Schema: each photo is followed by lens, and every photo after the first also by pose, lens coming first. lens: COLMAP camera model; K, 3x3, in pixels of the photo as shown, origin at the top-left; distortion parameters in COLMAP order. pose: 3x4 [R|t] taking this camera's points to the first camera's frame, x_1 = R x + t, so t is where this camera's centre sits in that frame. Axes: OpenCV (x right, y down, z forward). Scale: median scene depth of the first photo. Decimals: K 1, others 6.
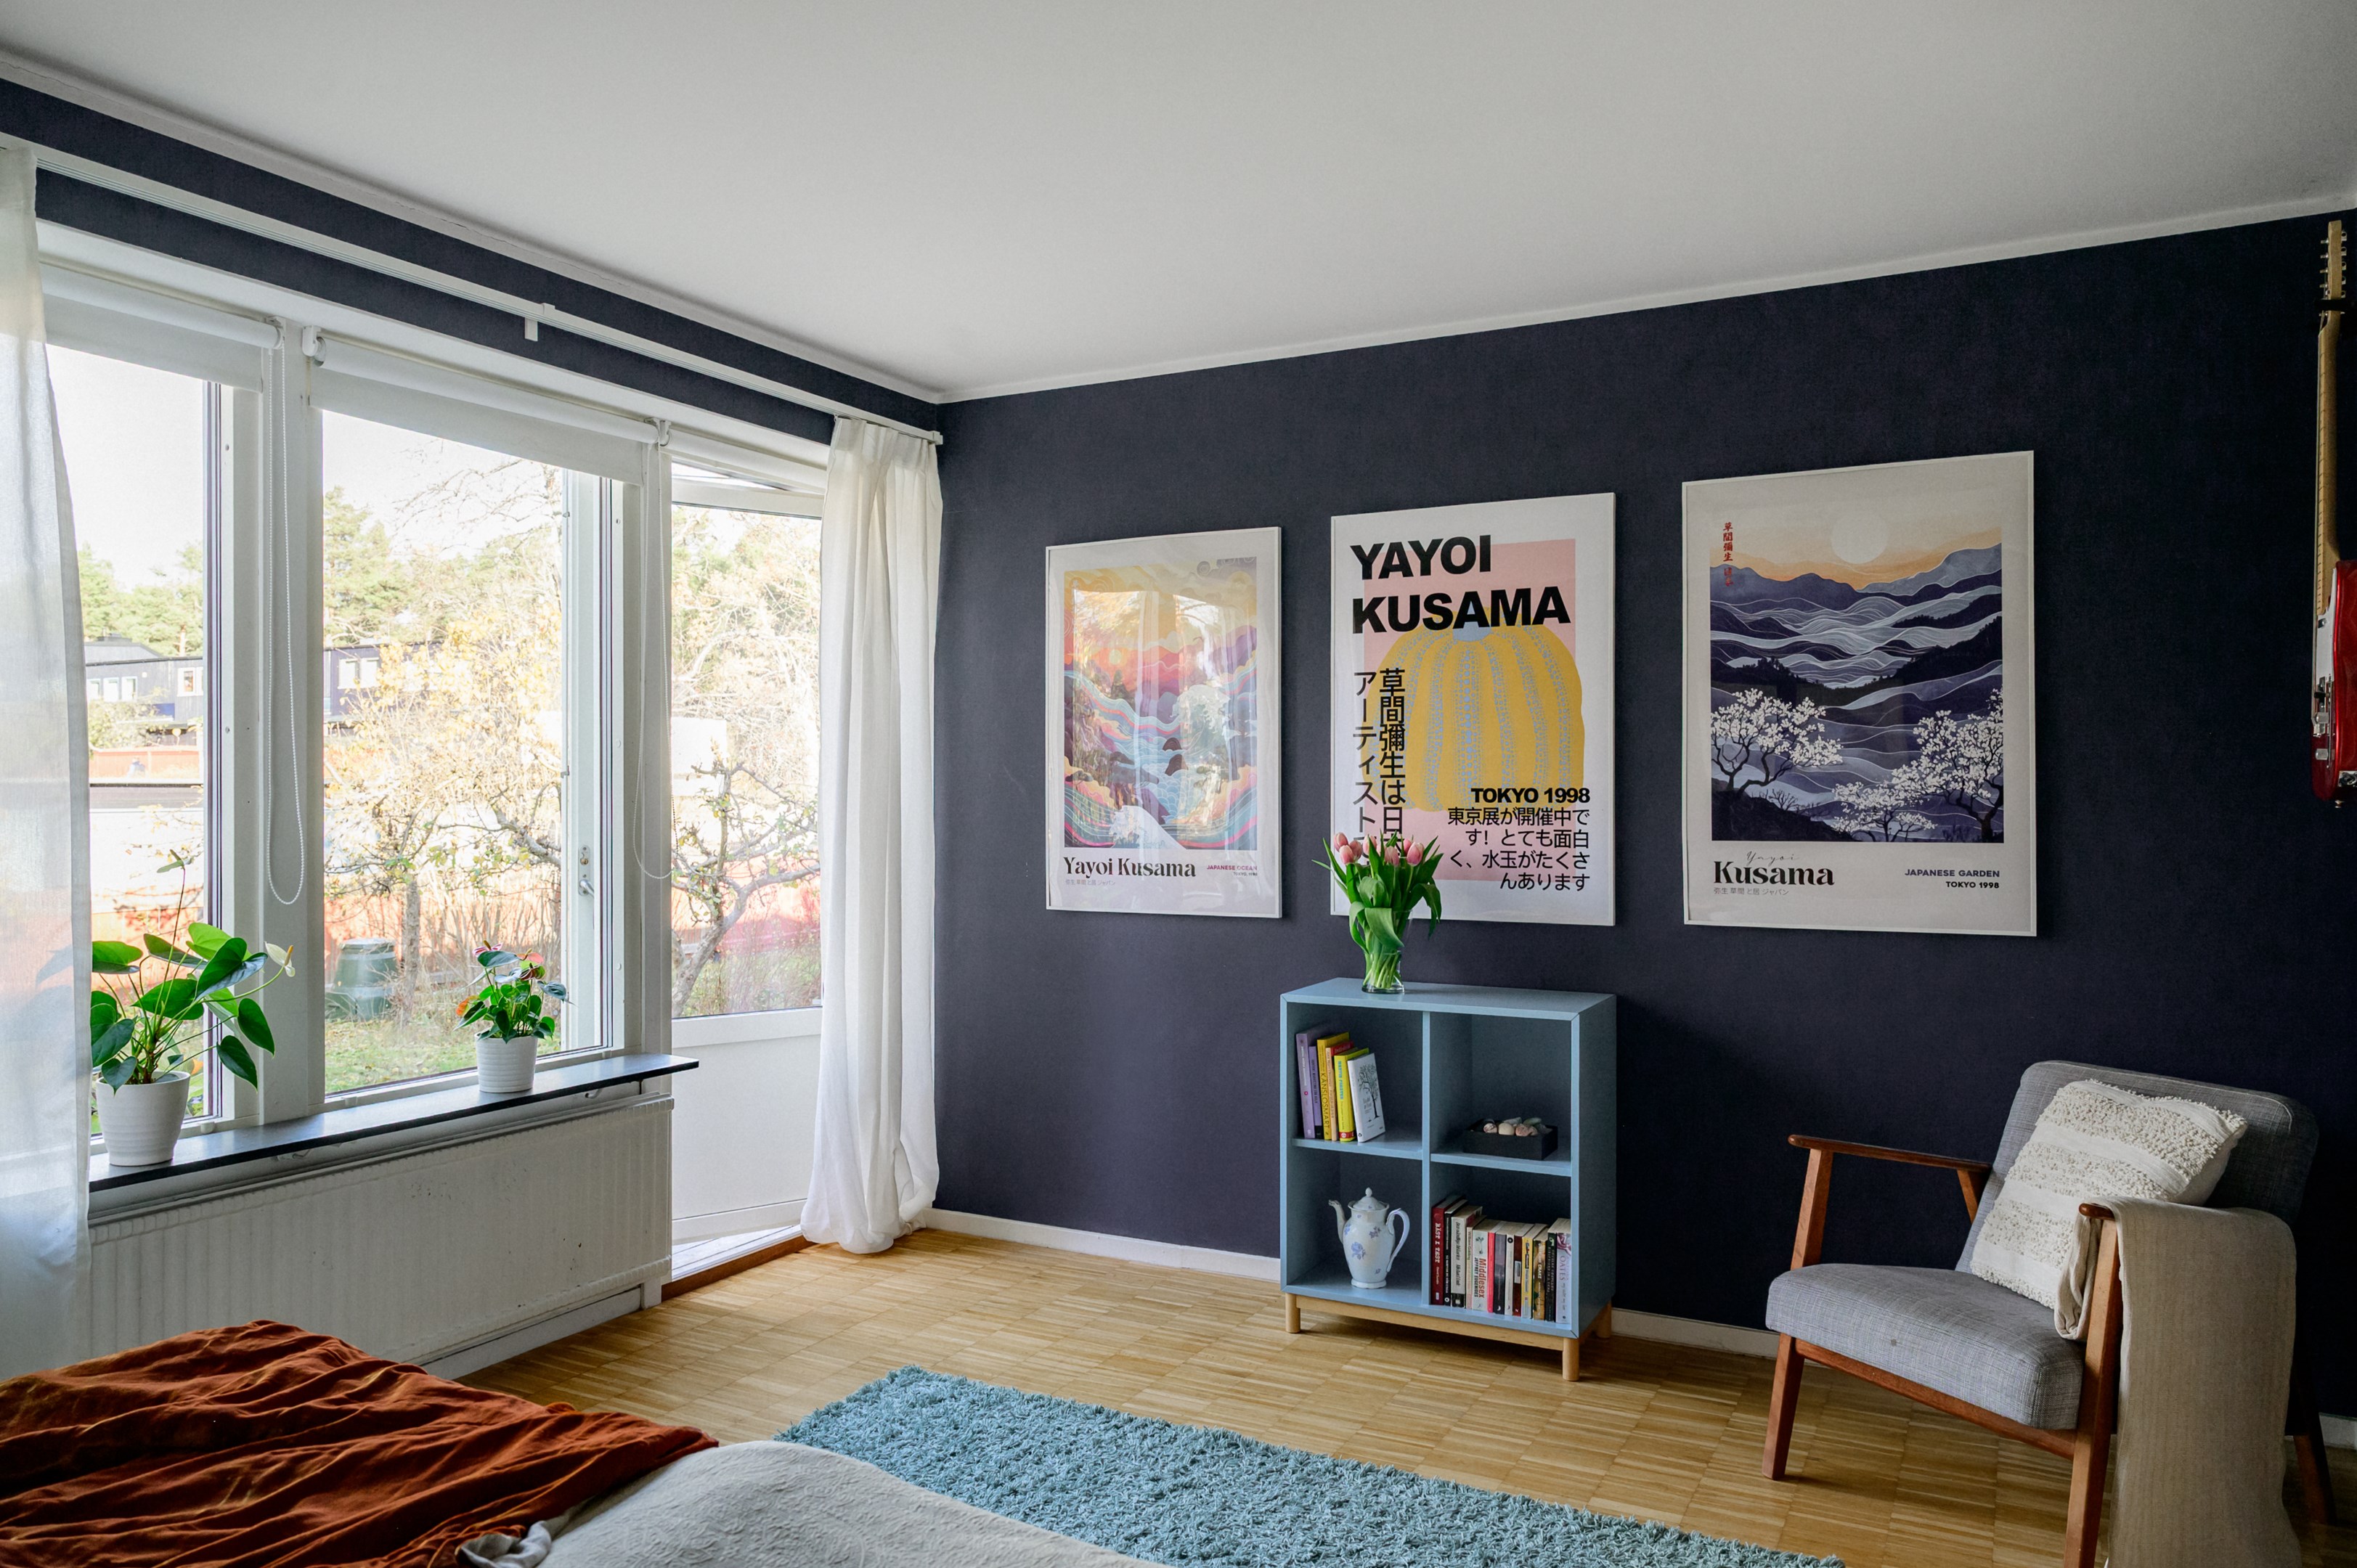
lens RADIAL K [[1633.5, 0, 1178.5], [0, 1633.5, 784.0], [0, 0, 1]] dist [-0.000005, -0.006274]
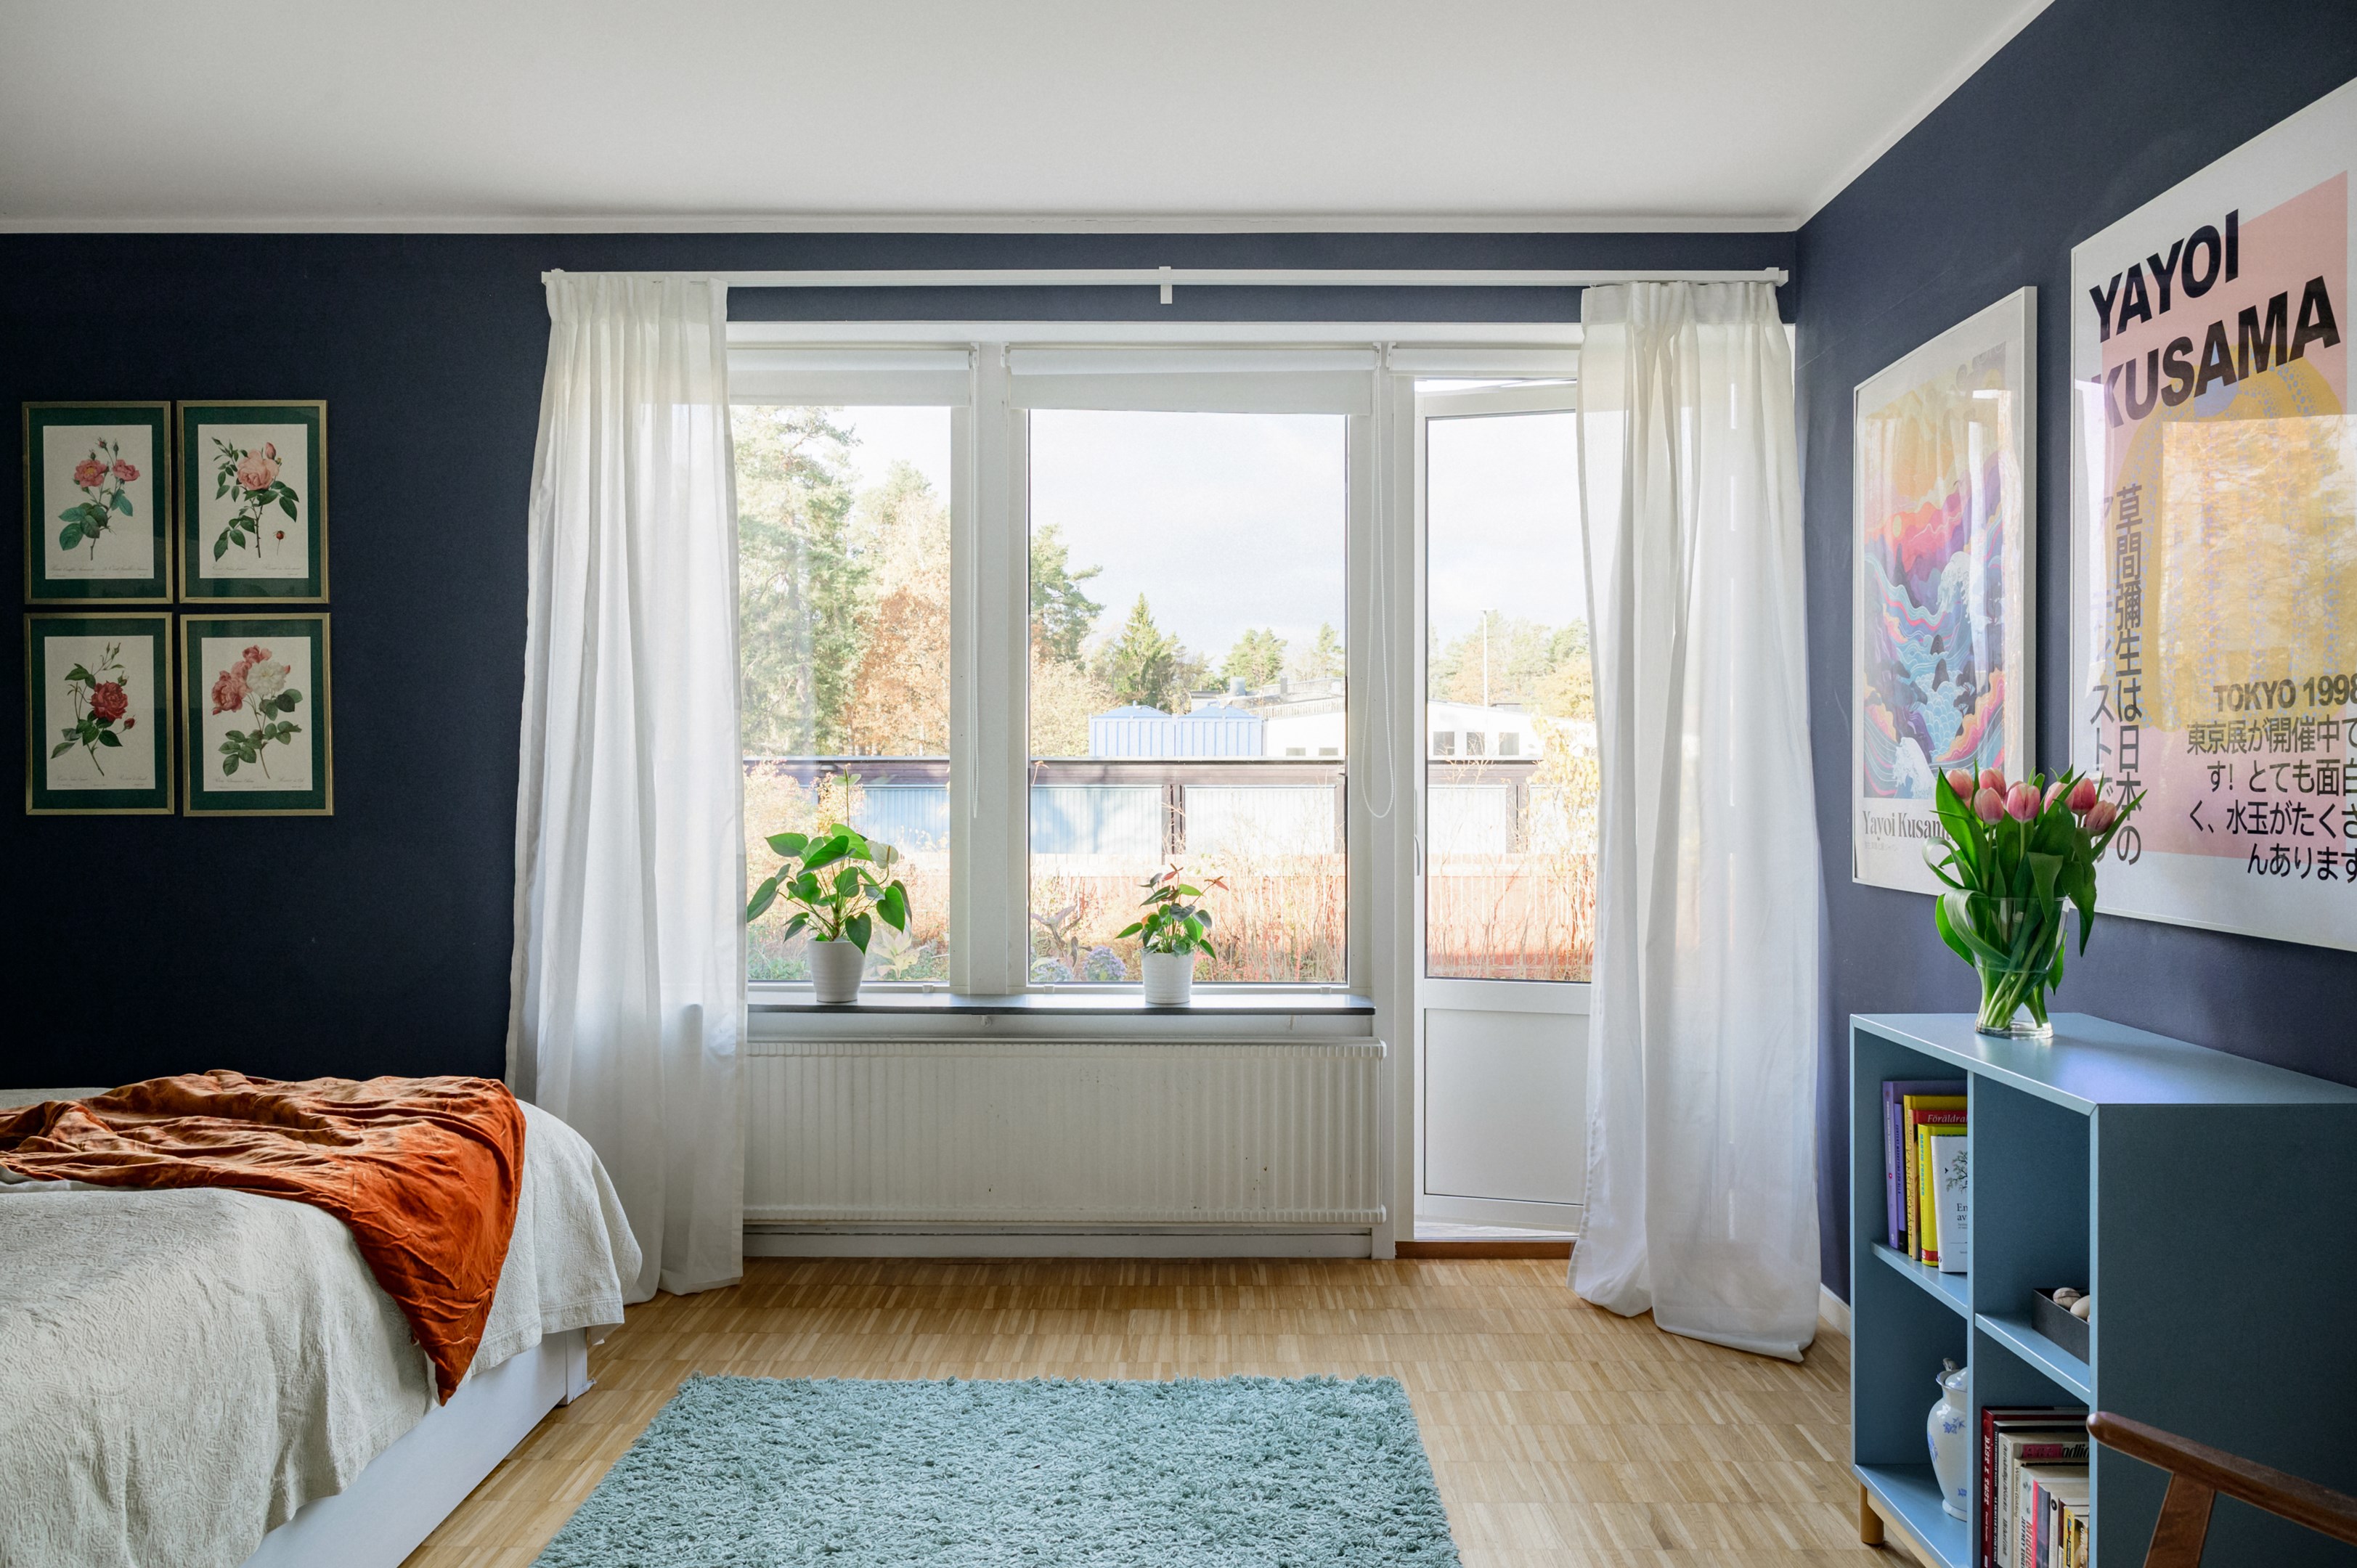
lens RADIAL K [[1691.4, 0, 1178.5], [0, 1691.4, 784.0], [0, 0, 1]] dist [-0.001525, -0.028905]
pose [[0.452105, 0.005136, -0.891950, 0.523676], [0.000381, 0.999982, 0.005952, 0.031718], [0.891965, -0.003031, 0.452095, 0.443692]]
